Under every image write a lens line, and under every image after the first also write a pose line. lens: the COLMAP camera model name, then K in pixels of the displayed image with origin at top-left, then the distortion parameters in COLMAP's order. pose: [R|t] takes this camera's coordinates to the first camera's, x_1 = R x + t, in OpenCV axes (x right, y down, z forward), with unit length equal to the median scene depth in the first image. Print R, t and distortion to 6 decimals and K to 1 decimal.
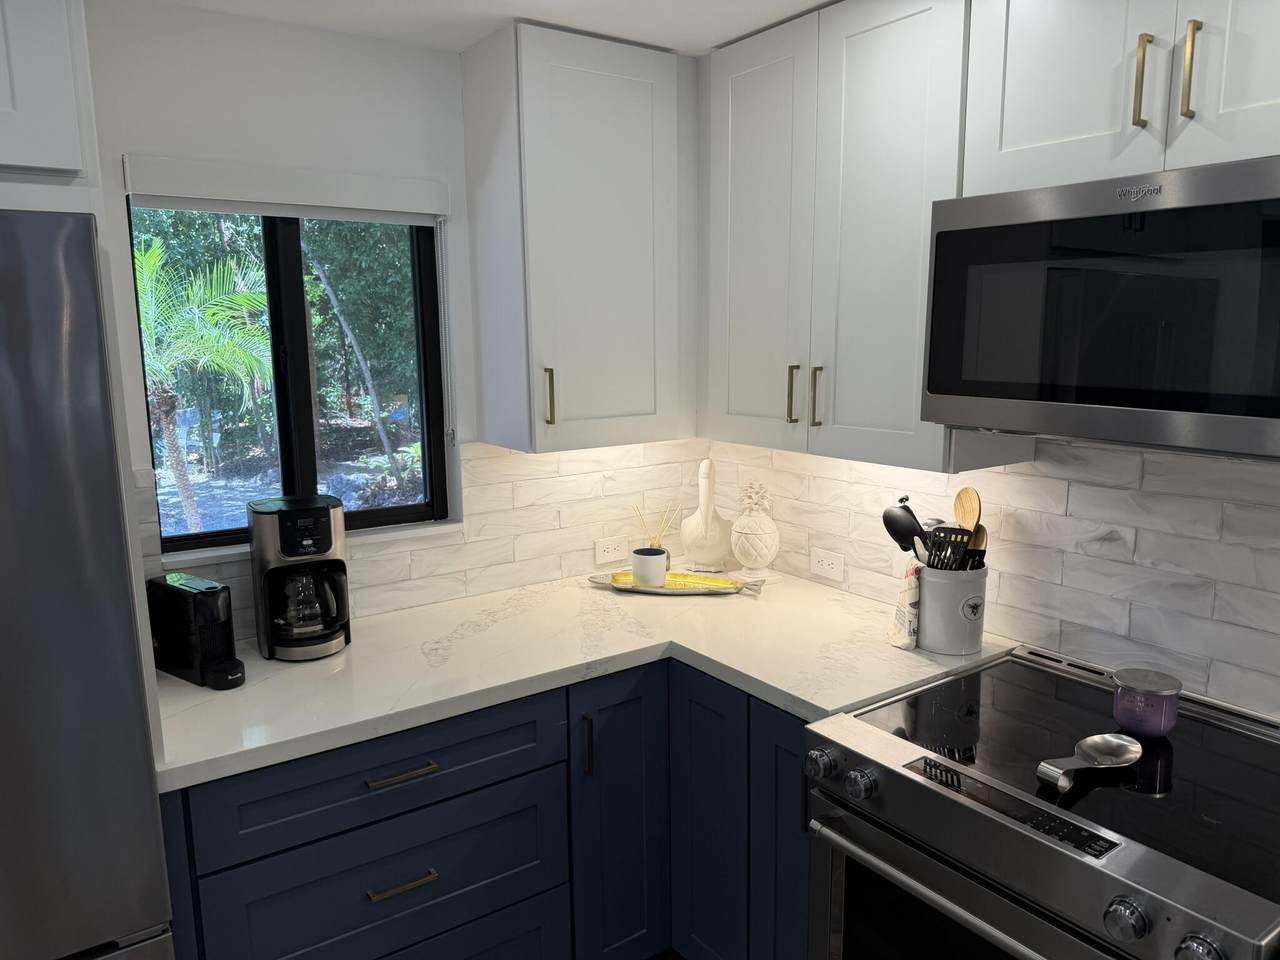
lens RADIAL K [[865.5, 0, 640.0], [0, 865.5, 480.0], [0, 0, 1]] dist [0.002696, -0.038473]
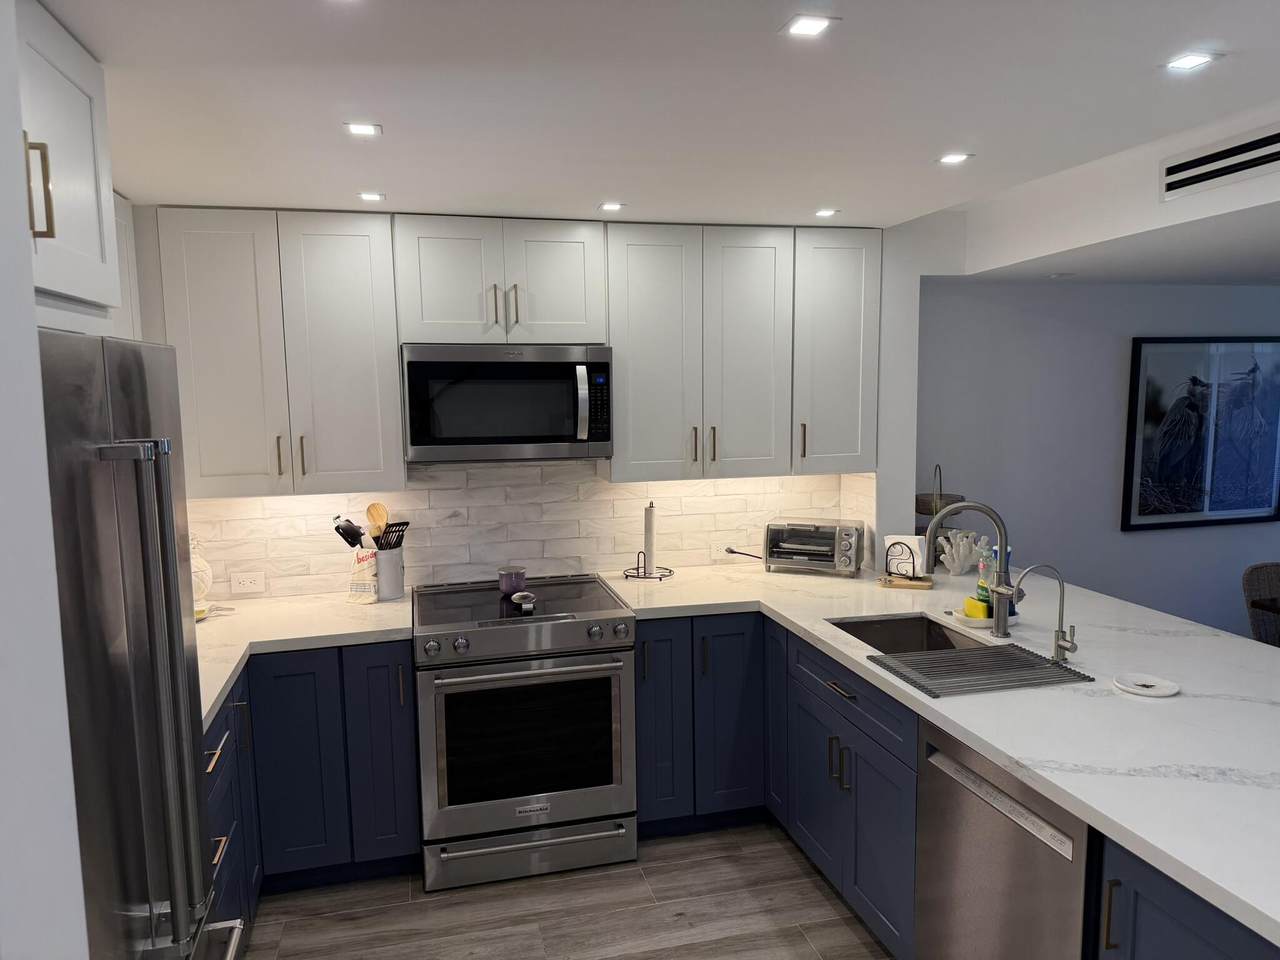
lens RADIAL K [[865.5, 0, 640.0], [0, 865.5, 480.0], [0, 0, 1]] dist [0.002696, -0.038473]
pose [[0.359440, -0.096621, 0.928152, -1.119283], [0.164353, 0.985632, 0.038956, -0.018021], [-0.918581, 0.138543, 0.370156, -0.117595]]
